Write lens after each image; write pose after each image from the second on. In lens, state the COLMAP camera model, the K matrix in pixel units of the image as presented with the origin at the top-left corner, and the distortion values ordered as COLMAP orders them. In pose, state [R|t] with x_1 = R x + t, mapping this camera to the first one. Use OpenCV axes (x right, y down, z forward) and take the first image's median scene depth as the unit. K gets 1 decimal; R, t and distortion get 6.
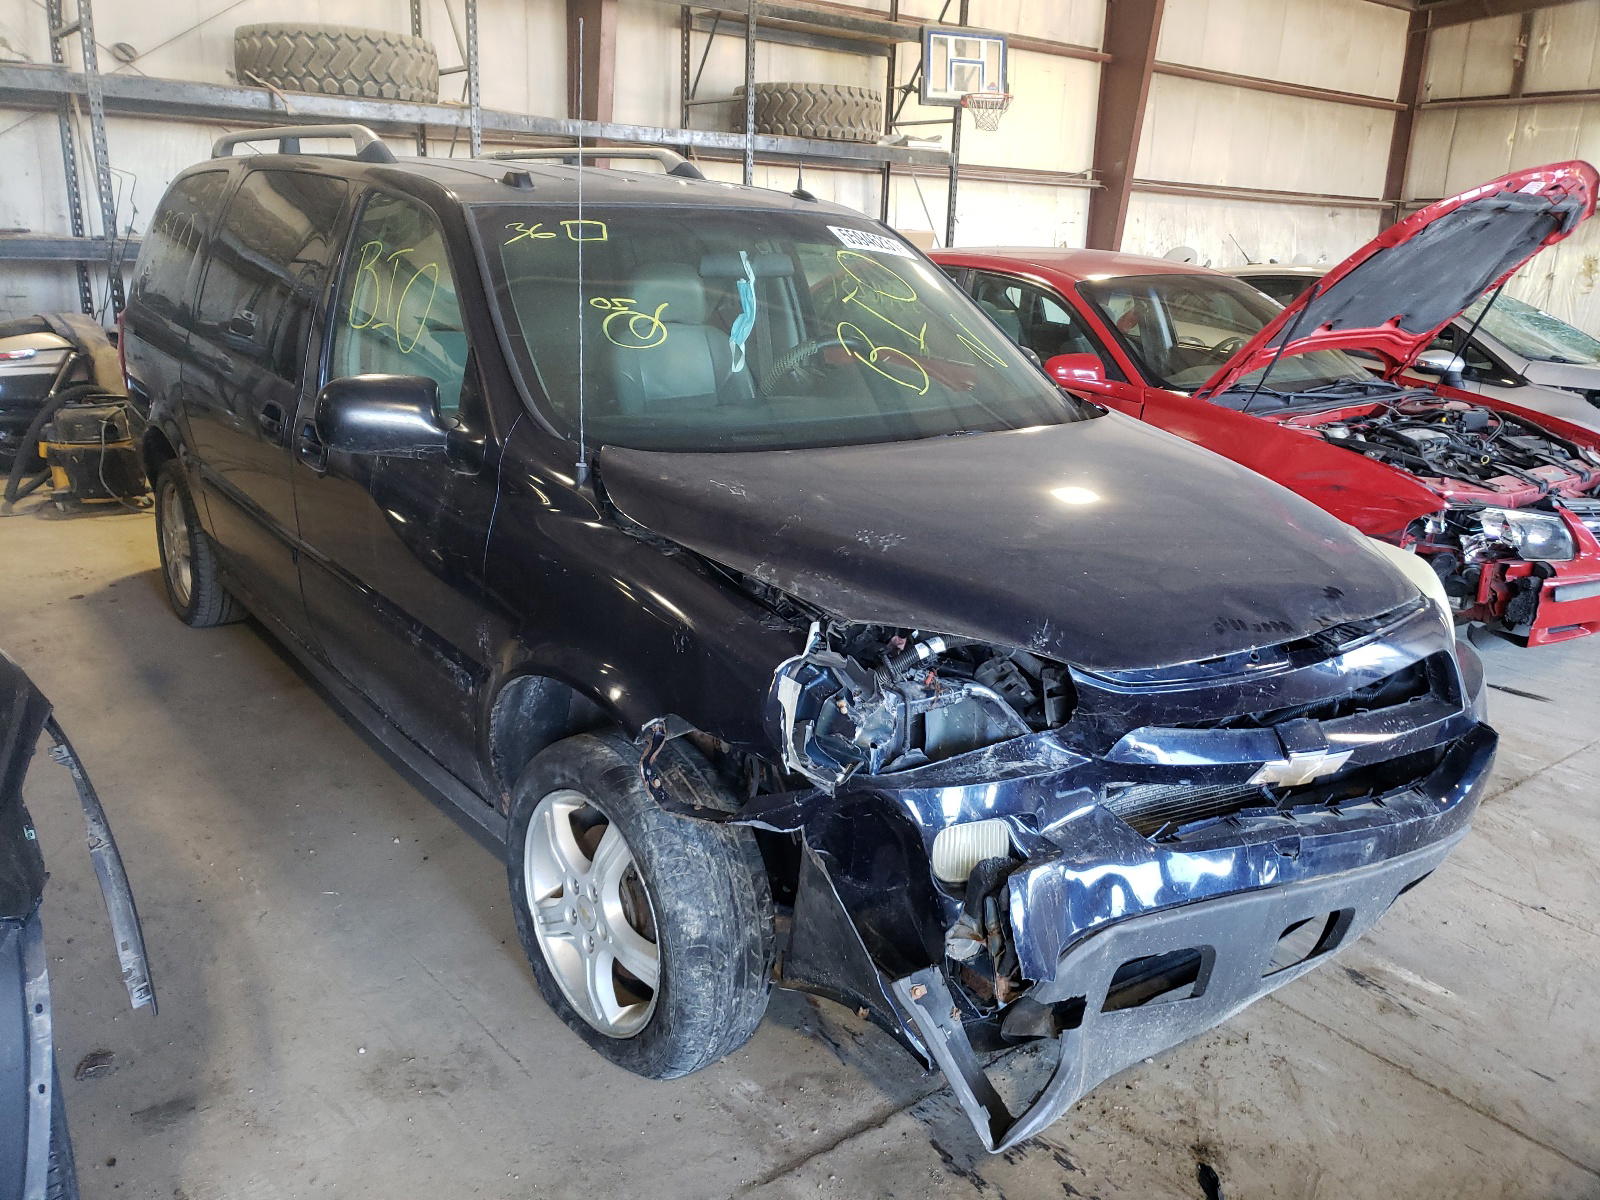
lens RADIAL K [[1282.7, 0, 800.0], [0, 1282.7, 600.0], [0, 0, 1]] dist [-0.023984, 0.035605]
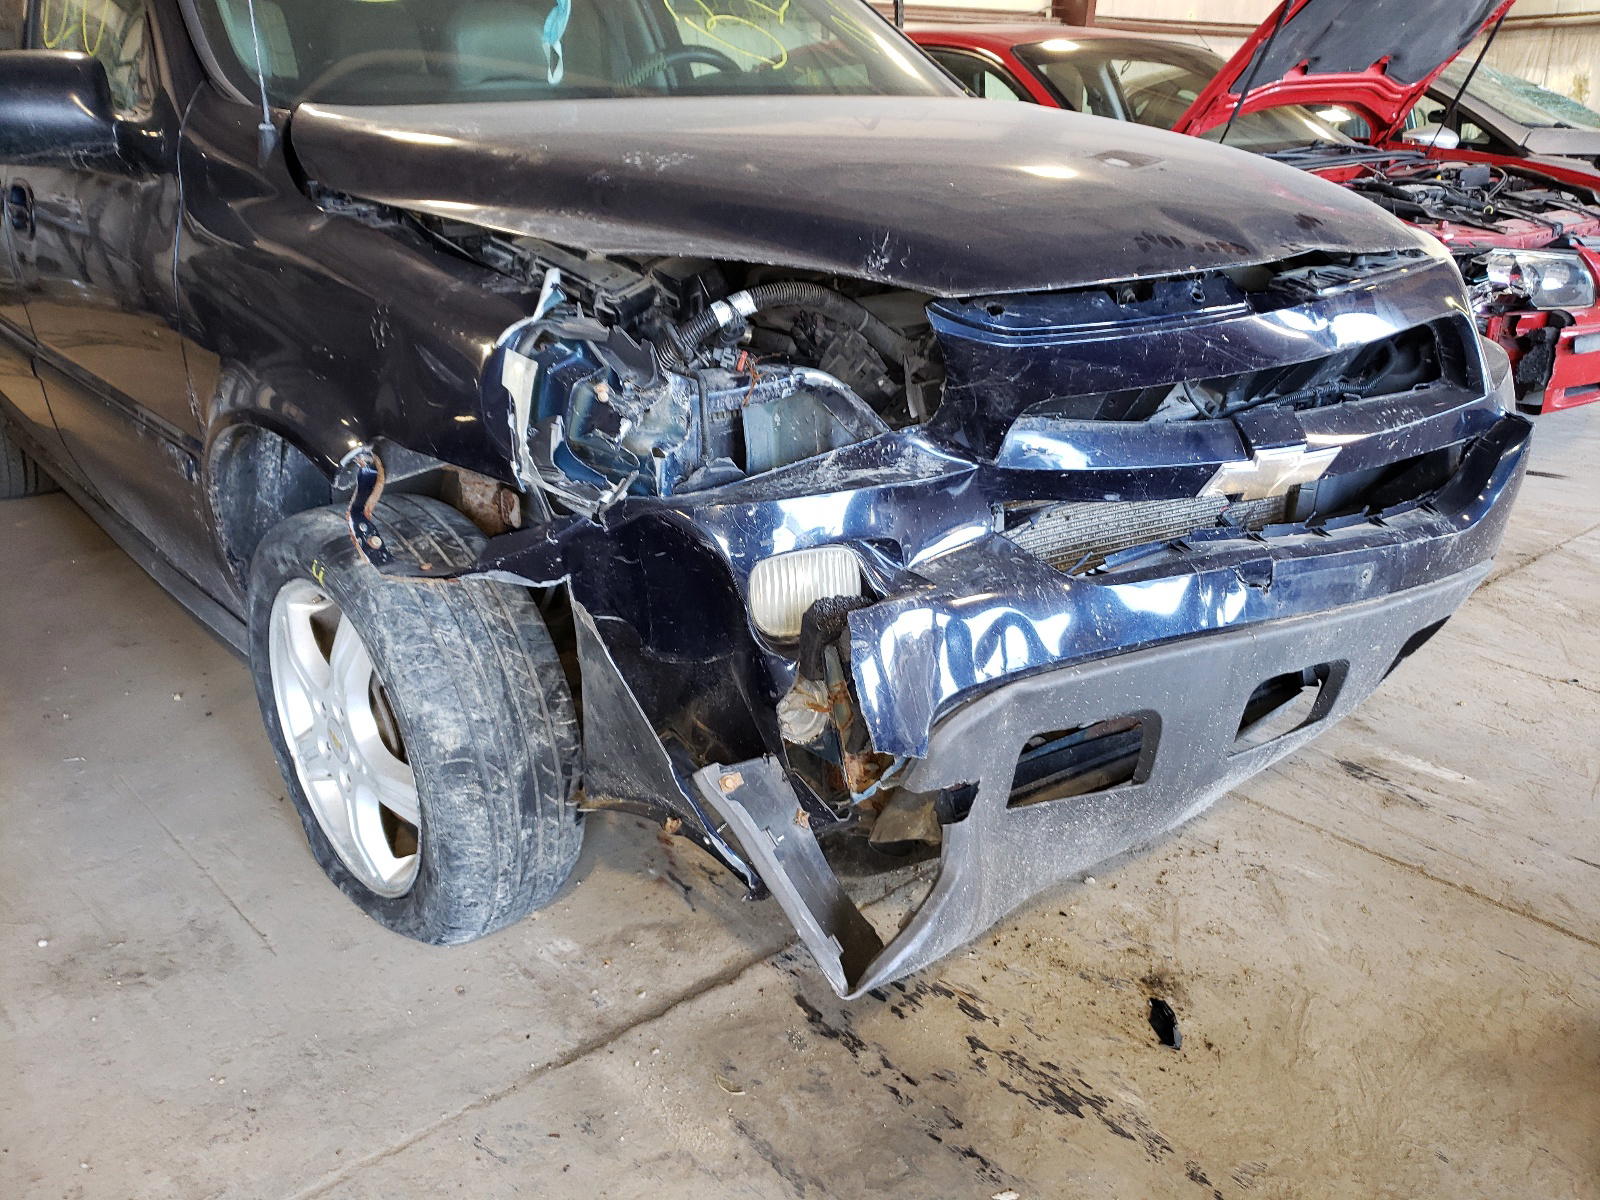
lens RADIAL K [[1318.5, 0, 801.5], [0, 1318.5, 632.6], [0, 0, 1]] dist [-0.009159, 0.010010]
pose [[0.997623, -0.067480, 0.013989, 0.107957], [0.065574, 0.991933, 0.108487, 0.125444], [-0.021197, -0.107312, 0.993999, 0.249273]]
